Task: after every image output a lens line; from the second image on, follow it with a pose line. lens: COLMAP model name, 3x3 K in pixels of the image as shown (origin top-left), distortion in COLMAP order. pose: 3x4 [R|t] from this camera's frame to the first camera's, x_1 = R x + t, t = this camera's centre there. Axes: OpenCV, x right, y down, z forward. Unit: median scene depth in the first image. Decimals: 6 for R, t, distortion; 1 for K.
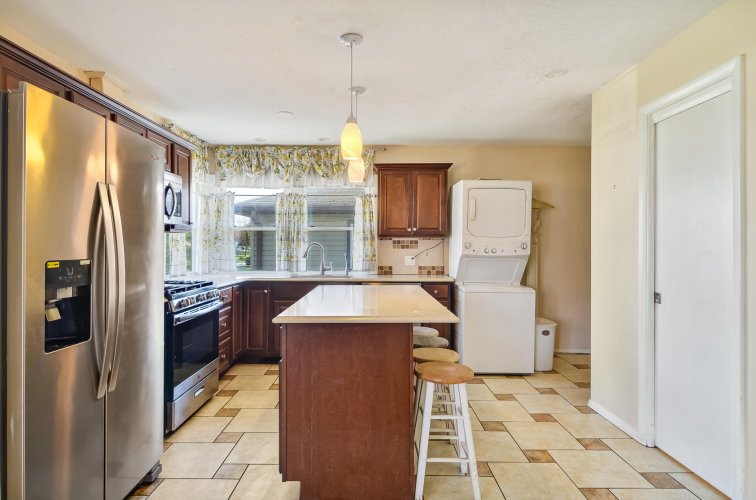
lens RADIAL K [[403.8, 0, 373.7], [0, 403.8, 249.5], [0, 0, 1]] dist [0.004925, -0.002582]
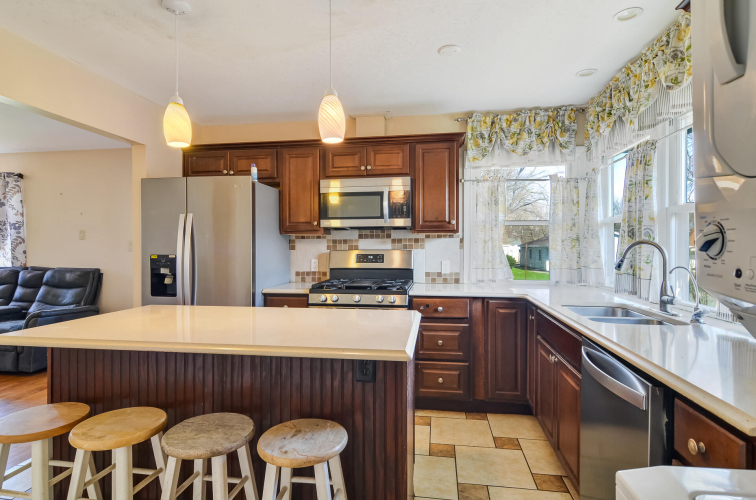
lens RADIAL K [[403.8, 0, 375.1], [0, 403.8, 248.1], [0, 0, 1]] dist [0.004925, -0.002582]
pose [[-0.156570, 0.000524, -0.987667, 0.379209], [-0.003976, 0.999991, 0.001161, -0.005360], [0.987659, 0.004108, -0.156567, 0.804242]]
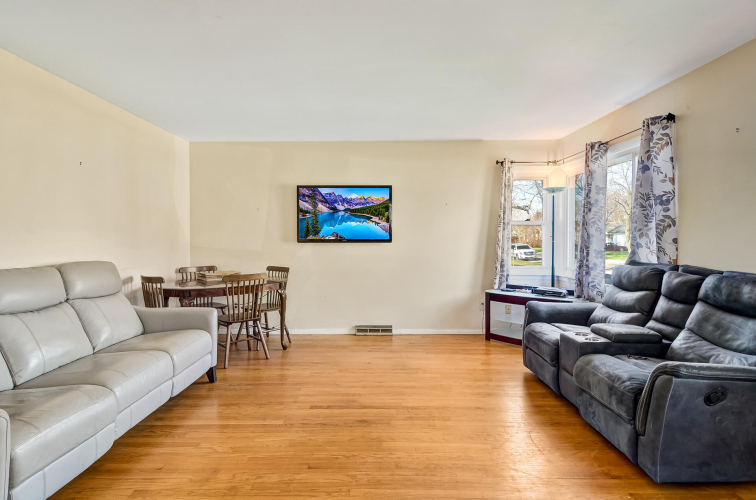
lens RADIAL K [[403.8, 0, 374.7], [0, 403.8, 243.5], [0, 0, 1]] dist [0.004925, -0.002582]
pose [[-0.999971, -0.001872, 0.007362, -0.069577], [-0.001724, 0.999798, 0.020032, 0.002499], [-0.007398, 0.020018, -0.999772, 0.362284]]
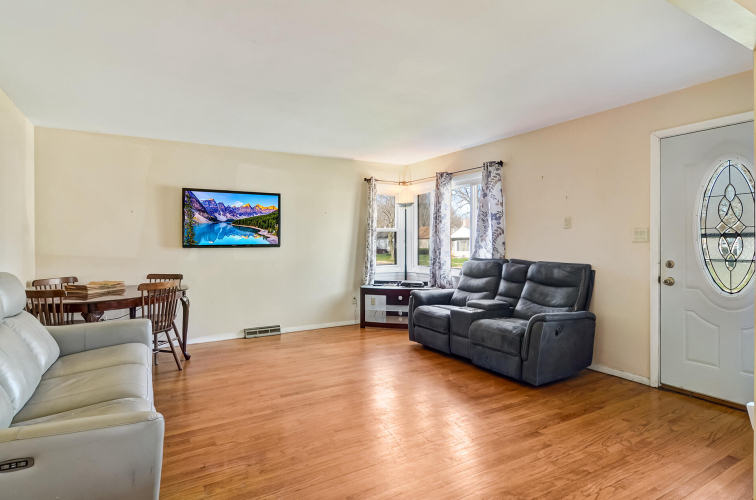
lens RADIAL K [[403.8, 0, 372.1], [0, 403.8, 246.5], [0, 0, 1]] dist [0.004925, -0.002582]
pose [[-0.866634, 0.006929, -0.498896, 0.253145], [0.000040, 0.999905, 0.013819, 0.003947], [0.498944, 0.011956, -0.866552, 0.415758]]
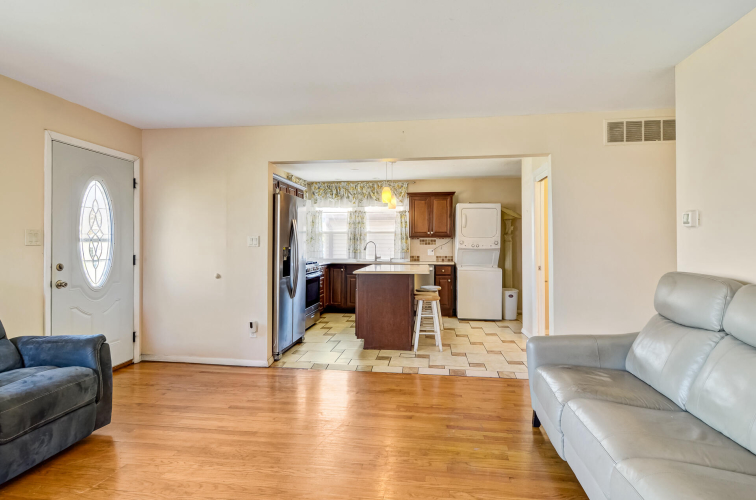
lens RADIAL K [[403.8, 0, 373.2], [0, 403.8, 244.0], [0, 0, 1]] dist [0.004925, -0.002582]
pose [[0.989556, -0.001530, -0.144139, 0.096836], [0.000117, 0.999952, -0.009815, 0.010712], [0.144147, 0.009695, 0.989509, -0.601277]]
